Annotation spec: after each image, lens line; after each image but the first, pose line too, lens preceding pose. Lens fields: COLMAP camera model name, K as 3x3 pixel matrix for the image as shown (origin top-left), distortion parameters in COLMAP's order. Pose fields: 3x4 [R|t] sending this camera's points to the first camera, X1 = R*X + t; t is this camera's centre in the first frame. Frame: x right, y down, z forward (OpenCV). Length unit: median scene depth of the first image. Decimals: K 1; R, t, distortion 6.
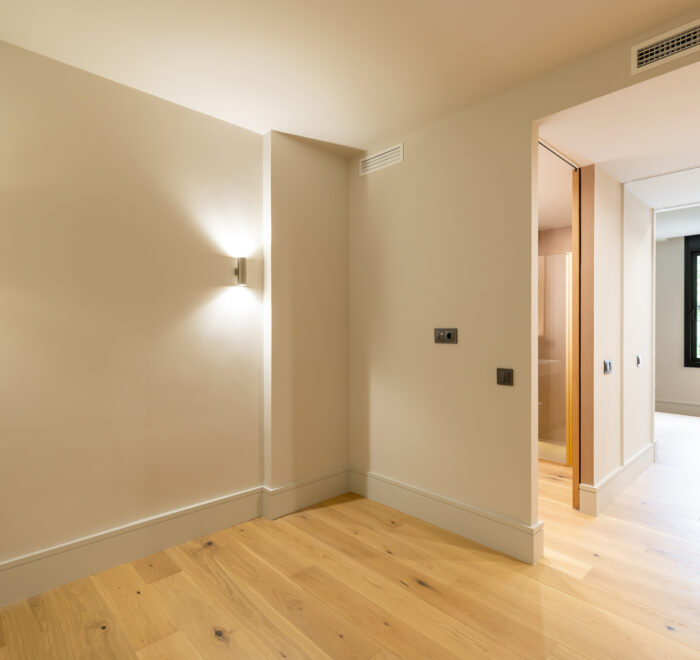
lens RADIAL K [[425.5, 0, 350.6], [0, 425.5, 330.2], [0, 0, 1]] dist [0.005383, -0.002805]
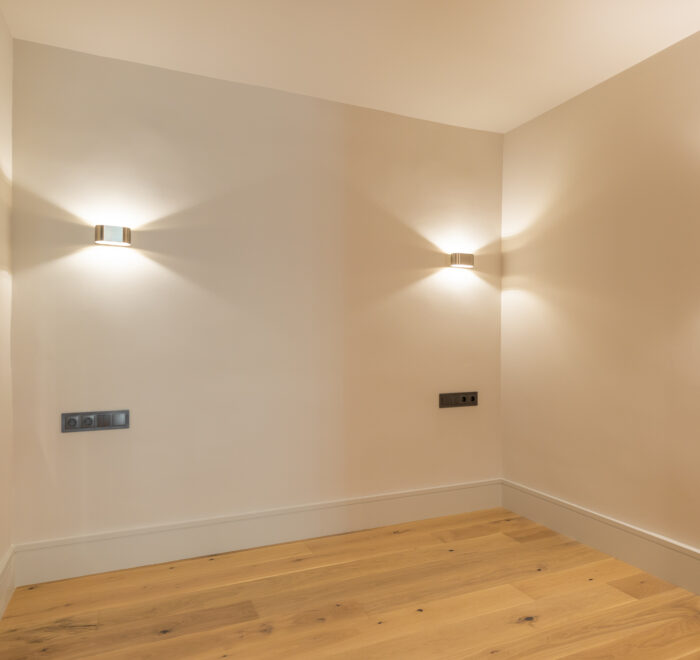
lens RADIAL K [[526.4, 0, 350.1], [0, 526.4, 329.8], [0, 0, 1]] dist [-0.004624, -0.003549]
pose [[-0.334992, 0.000625, -0.942221, 0.813901], [-0.001155, 0.999999, 0.001074, 0.019566], [0.942220, 0.001448, -0.334990, 0.822072]]
